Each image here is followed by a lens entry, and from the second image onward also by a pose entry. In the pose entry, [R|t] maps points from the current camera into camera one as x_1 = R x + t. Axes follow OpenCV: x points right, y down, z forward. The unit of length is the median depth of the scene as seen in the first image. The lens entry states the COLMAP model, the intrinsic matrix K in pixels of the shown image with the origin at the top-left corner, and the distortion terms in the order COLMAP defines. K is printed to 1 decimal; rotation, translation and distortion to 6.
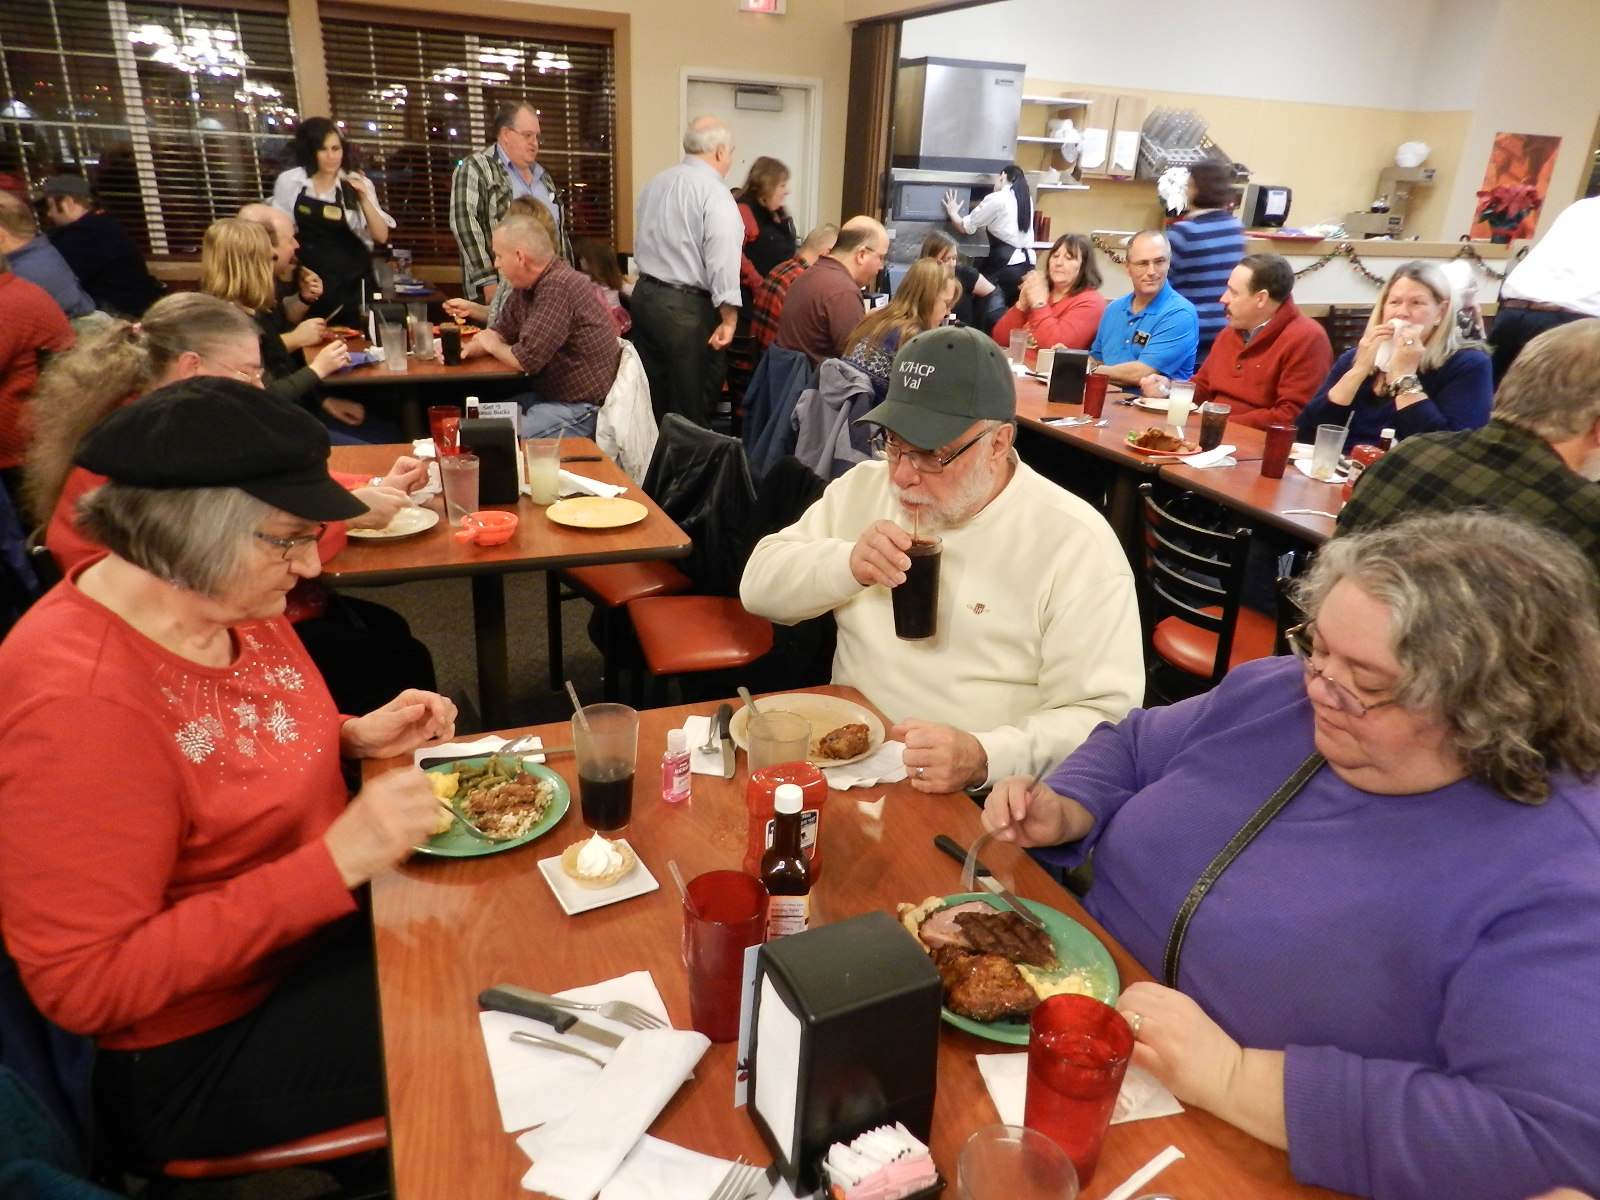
lens RADIAL K [[1040.1, 0, 800.0], [0, 1040.1, 617.9], [0, 0, 1]] dist [-0.007405, -0.000534]
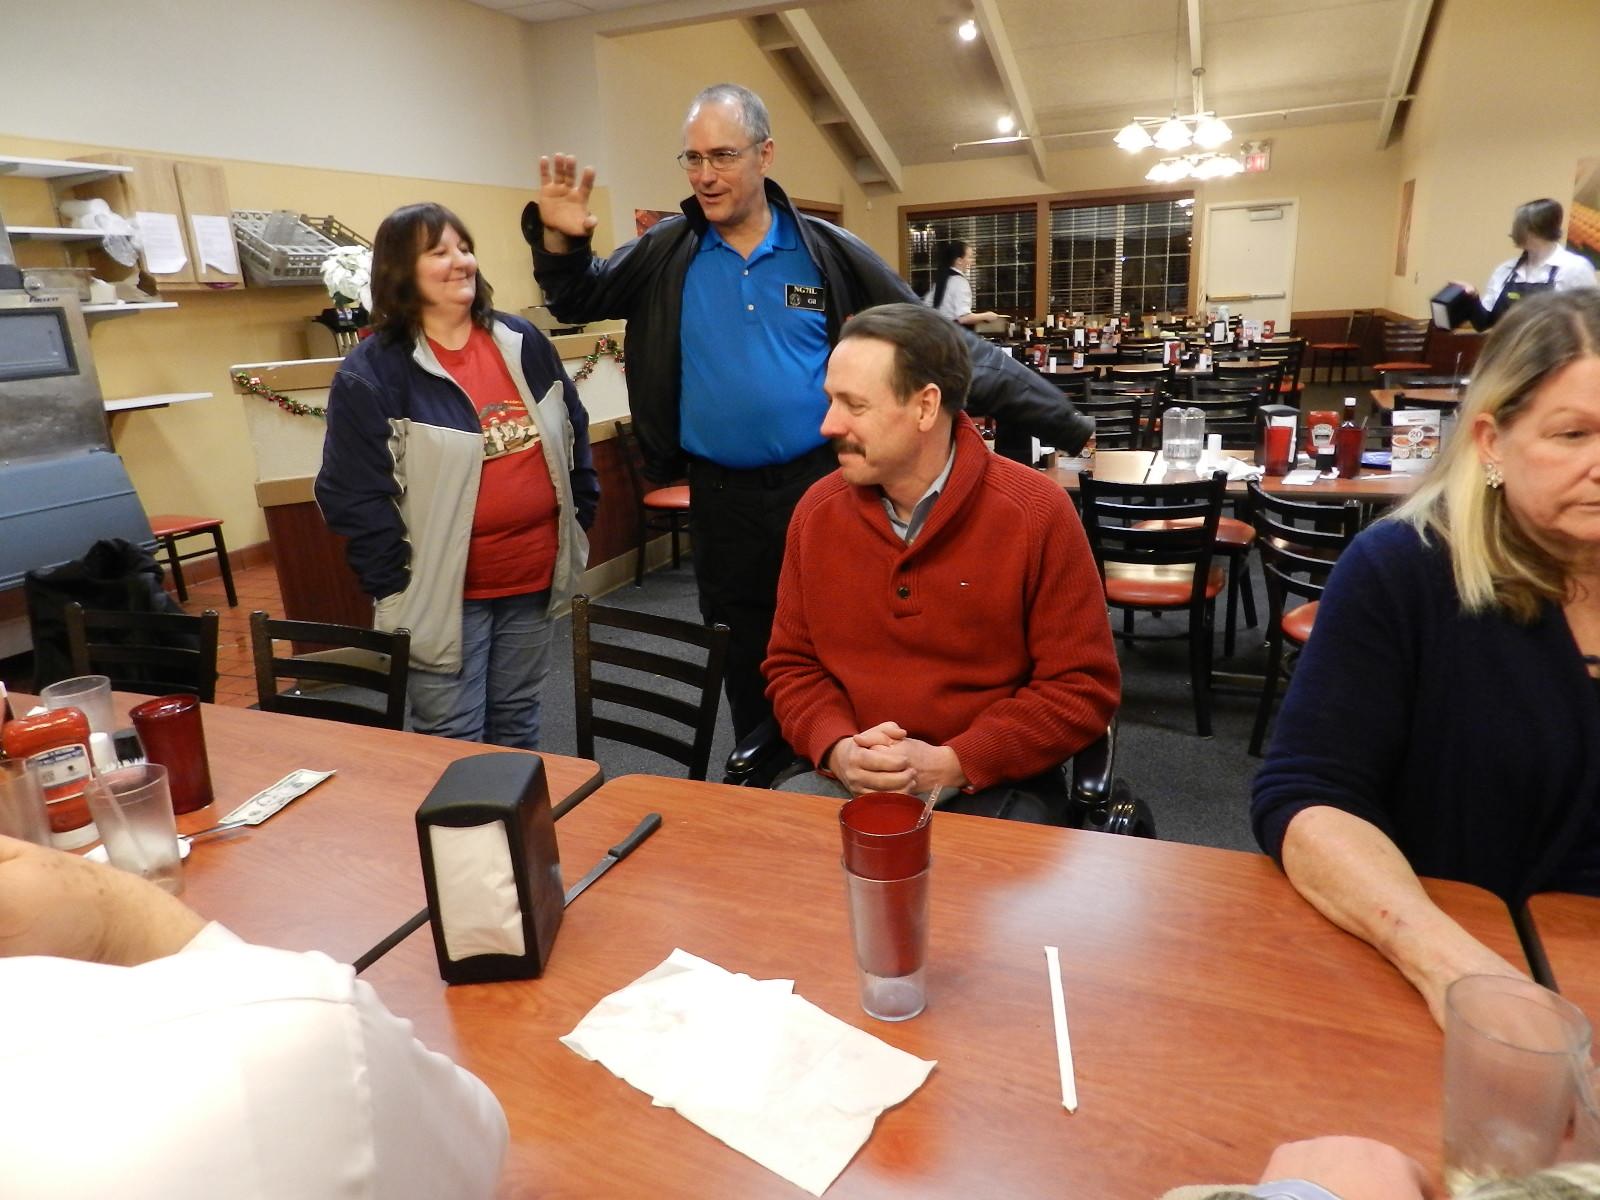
lens RADIAL K [[1040.1, 0, 800.0], [0, 1040.1, 617.9], [0, 0, 1]] dist [-0.007405, -0.000534]
pose [[0.690605, -0.294722, 0.660457, 0.074988], [0.371775, 0.927977, 0.025355, -0.123780], [-0.620362, 0.228031, 0.750435, 0.362230]]
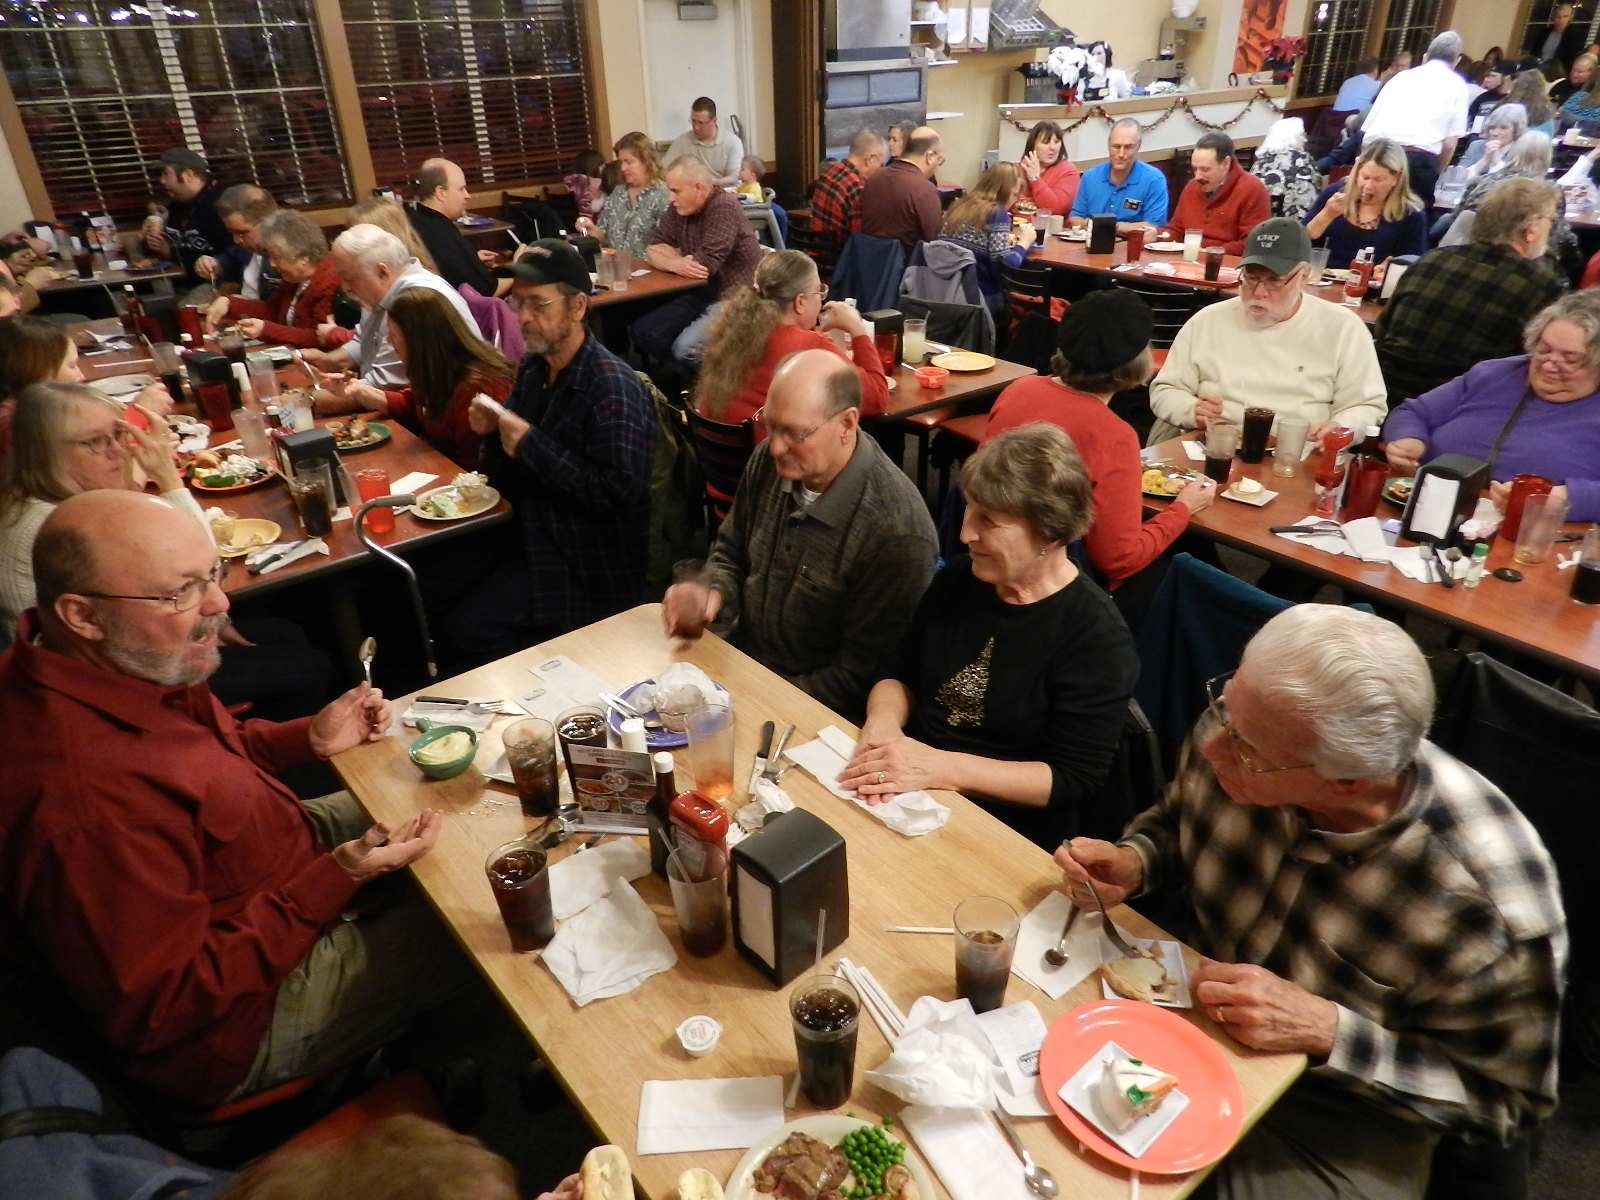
lens RADIAL K [[1074.8, 0, 800.0], [0, 1074.8, 600.0], [0, 0, 1]] dist [-0.026045, 0.003196]
pose [[0.960490, -0.185801, 0.207210, -0.249645], [0.165371, 0.979845, 0.112055, 0.007342], [-0.223854, -0.073361, 0.971858, -0.153729]]
